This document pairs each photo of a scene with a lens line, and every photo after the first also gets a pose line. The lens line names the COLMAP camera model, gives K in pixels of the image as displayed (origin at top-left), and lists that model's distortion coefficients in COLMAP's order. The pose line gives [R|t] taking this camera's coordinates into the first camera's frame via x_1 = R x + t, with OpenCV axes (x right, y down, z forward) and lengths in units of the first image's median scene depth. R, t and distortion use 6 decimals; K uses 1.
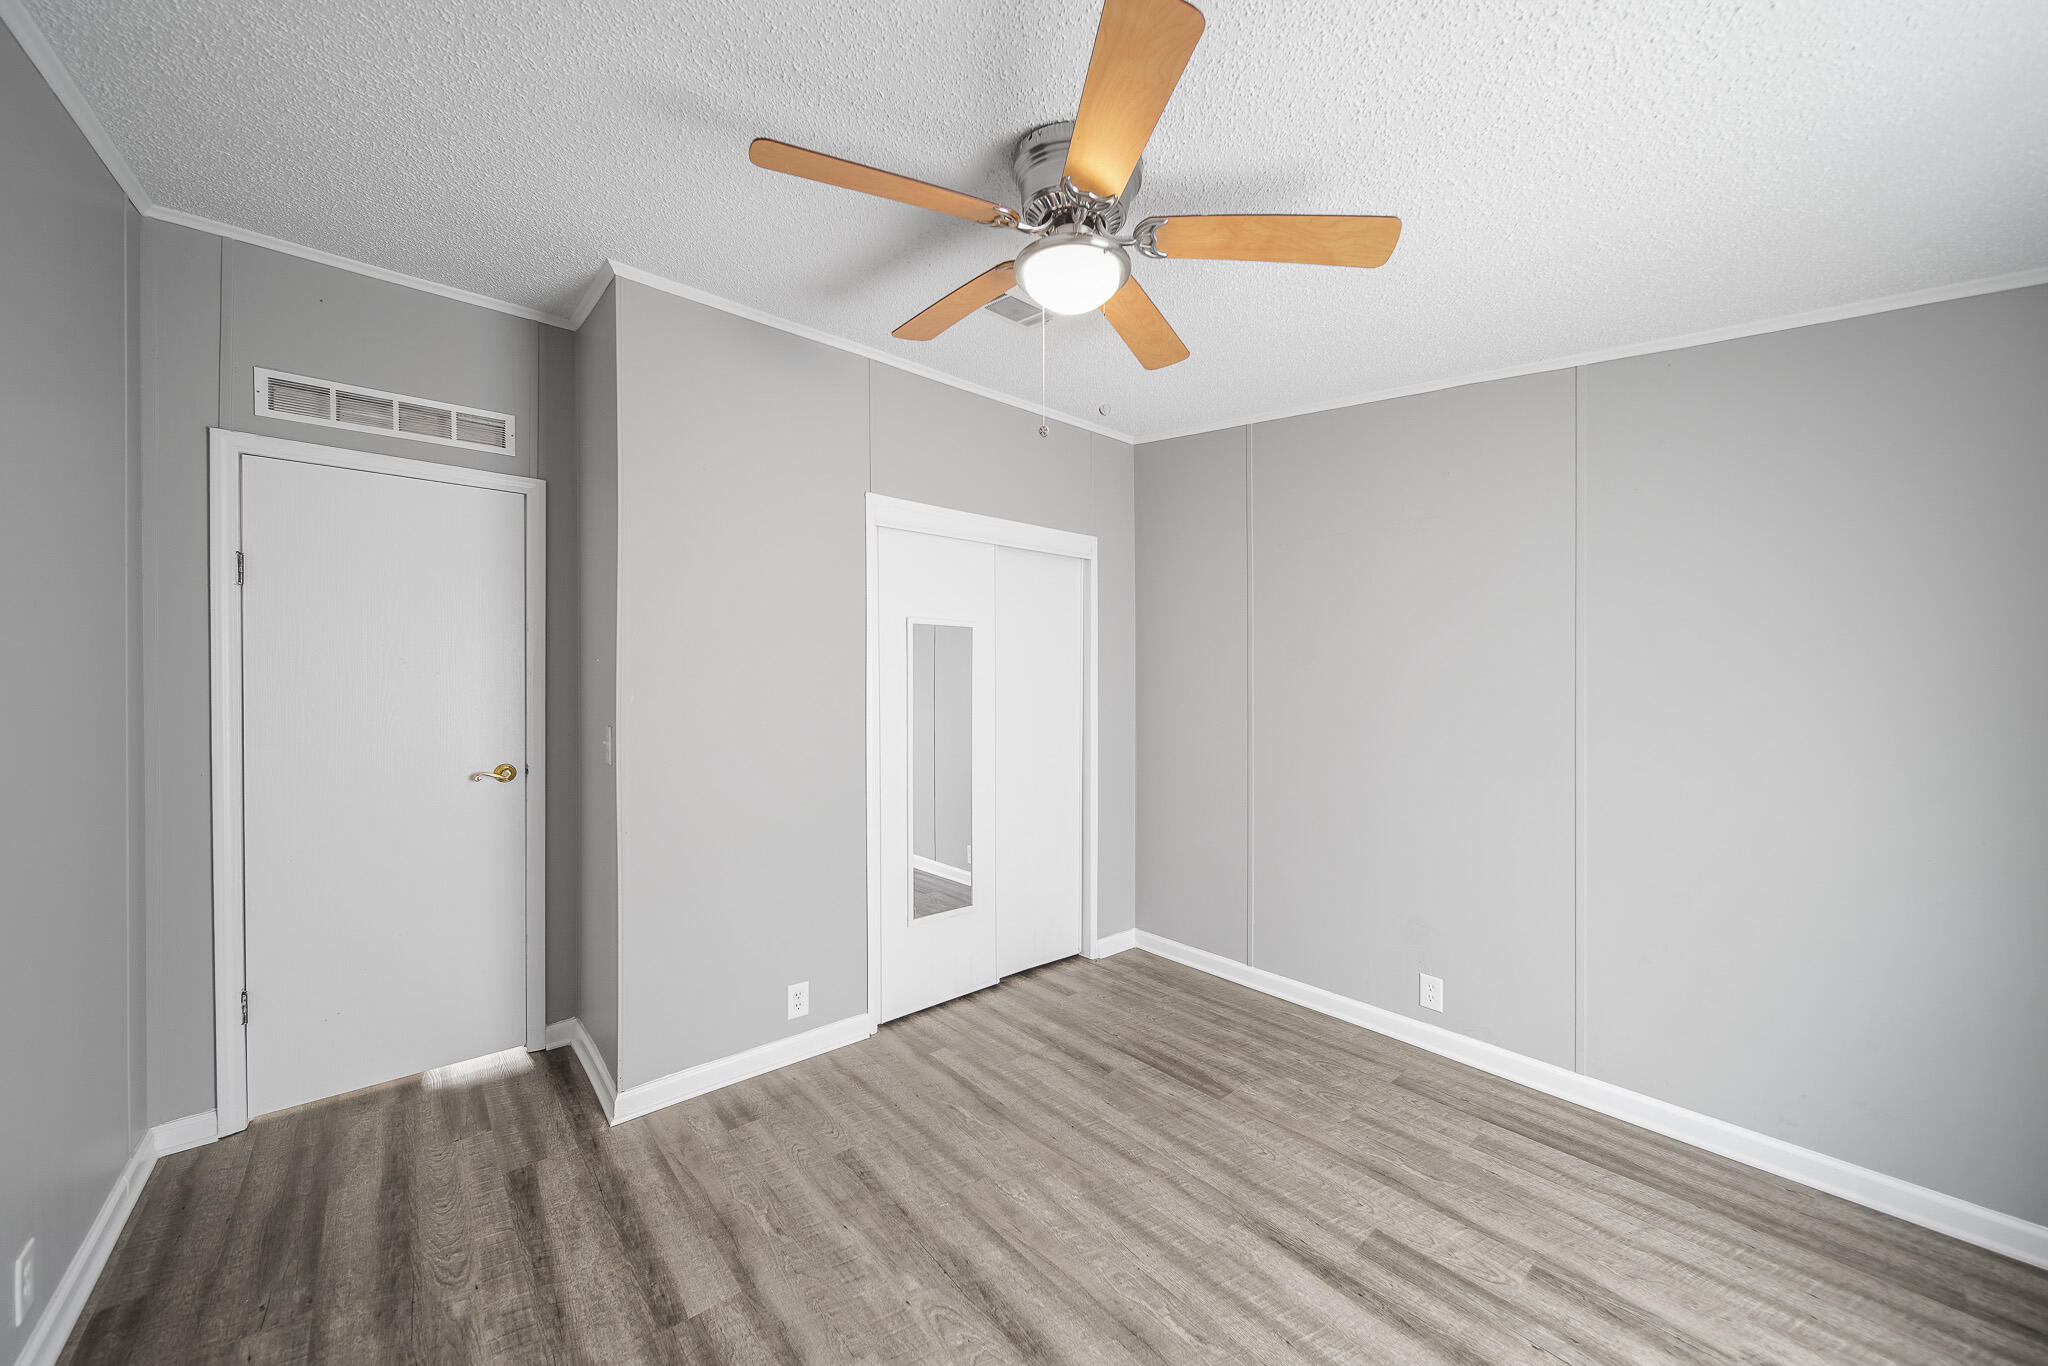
lens RADIAL K [[731.2, 0, 1038.5], [0, 731.2, 682.6], [0, 0, 1]] dist [-0.001630, -0.000740]
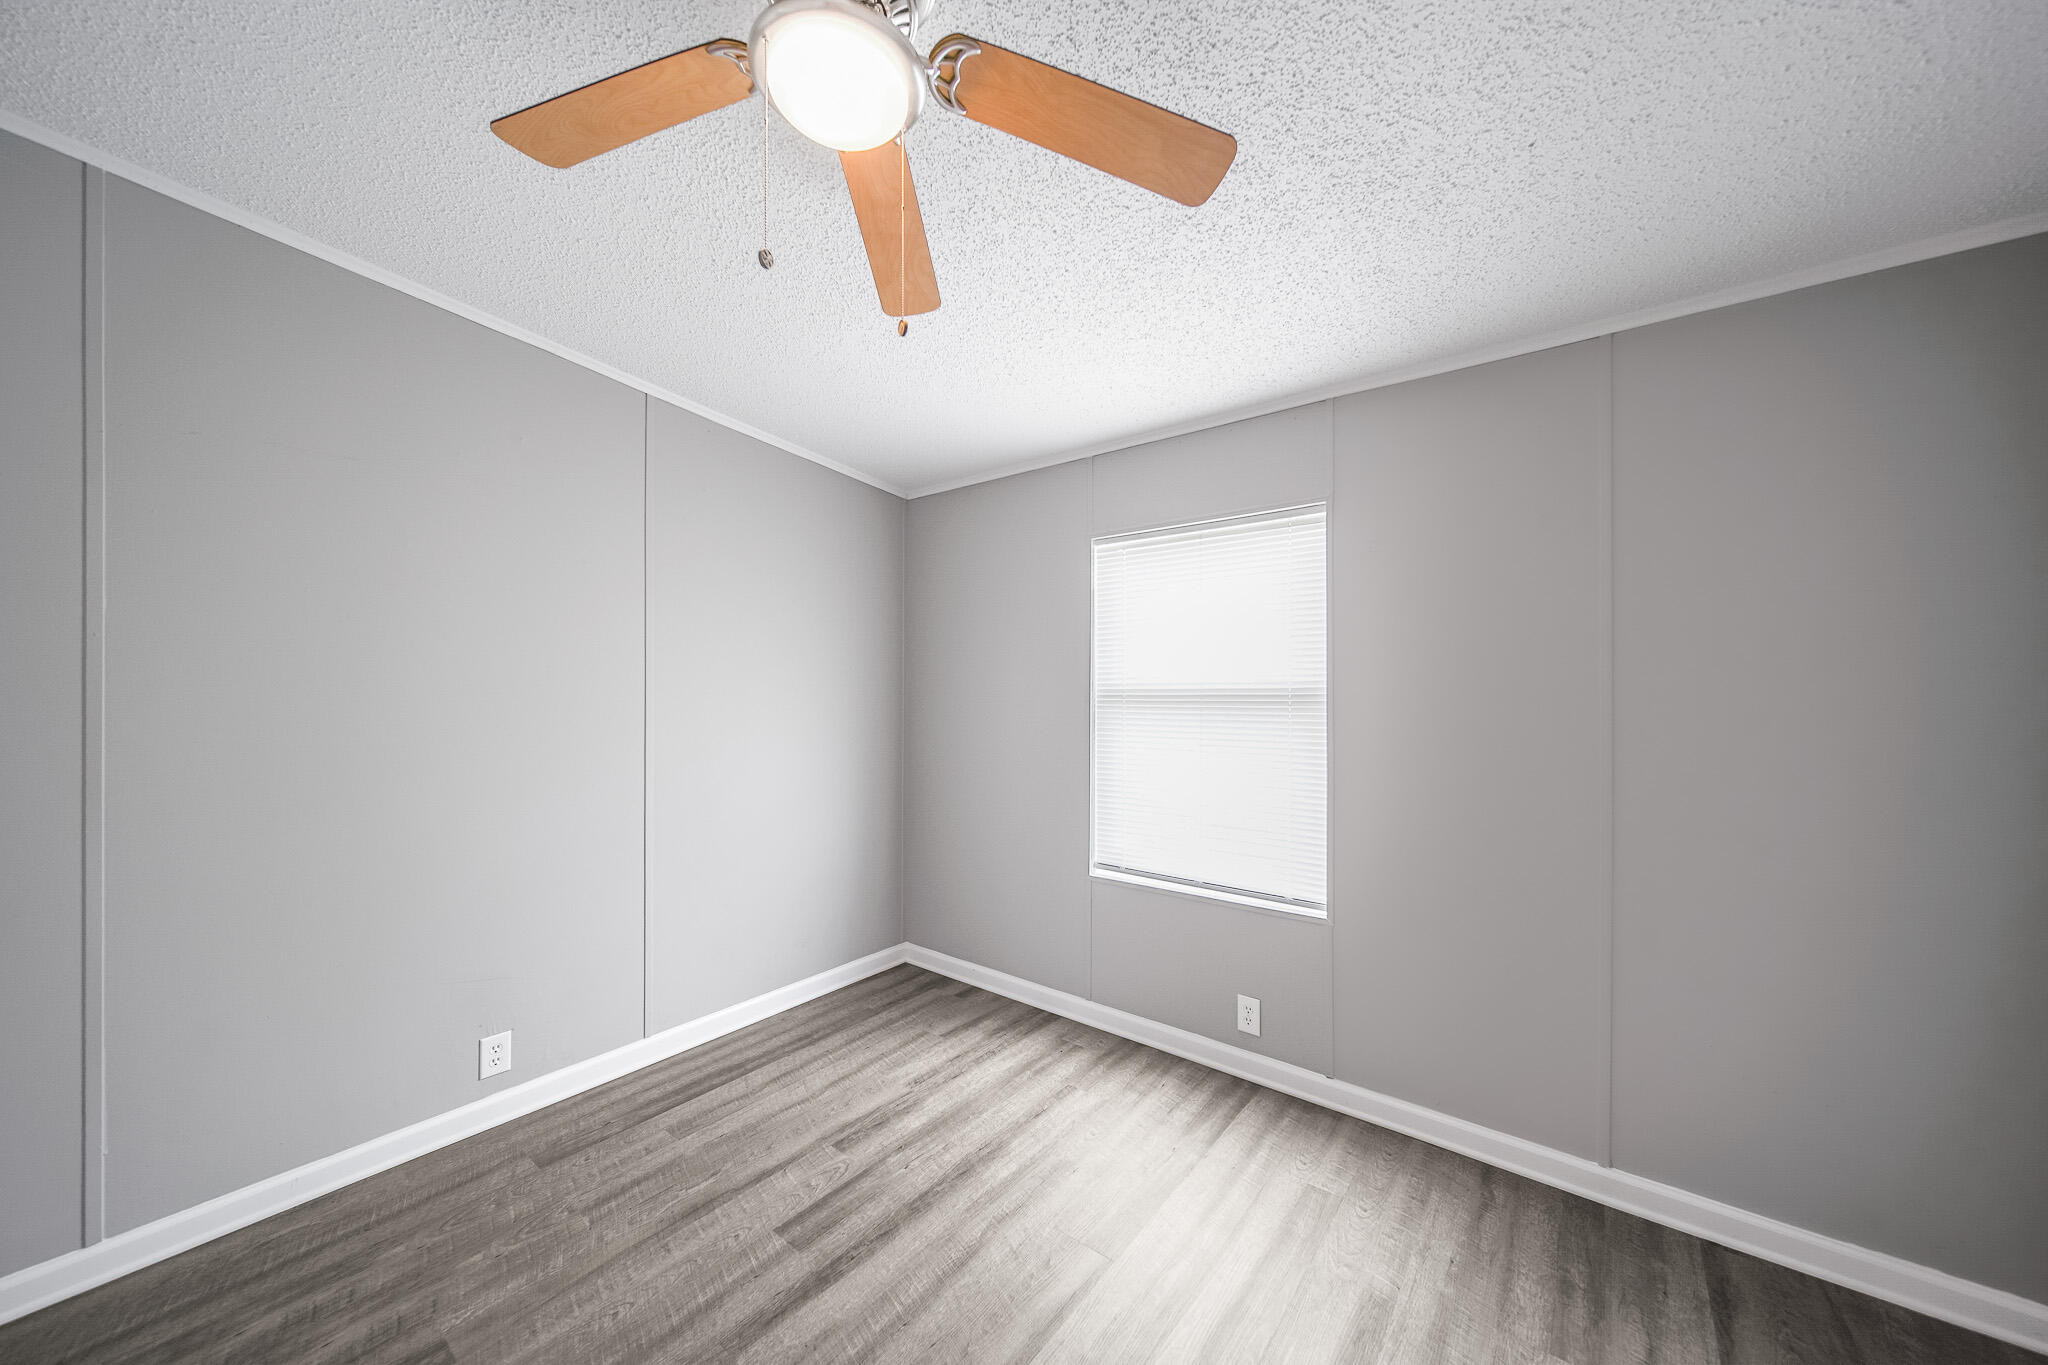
lens RADIAL K [[731.2, 0, 1018.0], [0, 731.2, 676.8], [0, 0, 1]] dist [-0.001630, -0.000740]
pose [[-0.173513, 0.005208, 0.984818, -0.539791], [0.001227, 0.999986, -0.005072, 0.000866], [-0.984831, 0.000328, -0.173517, 0.788713]]
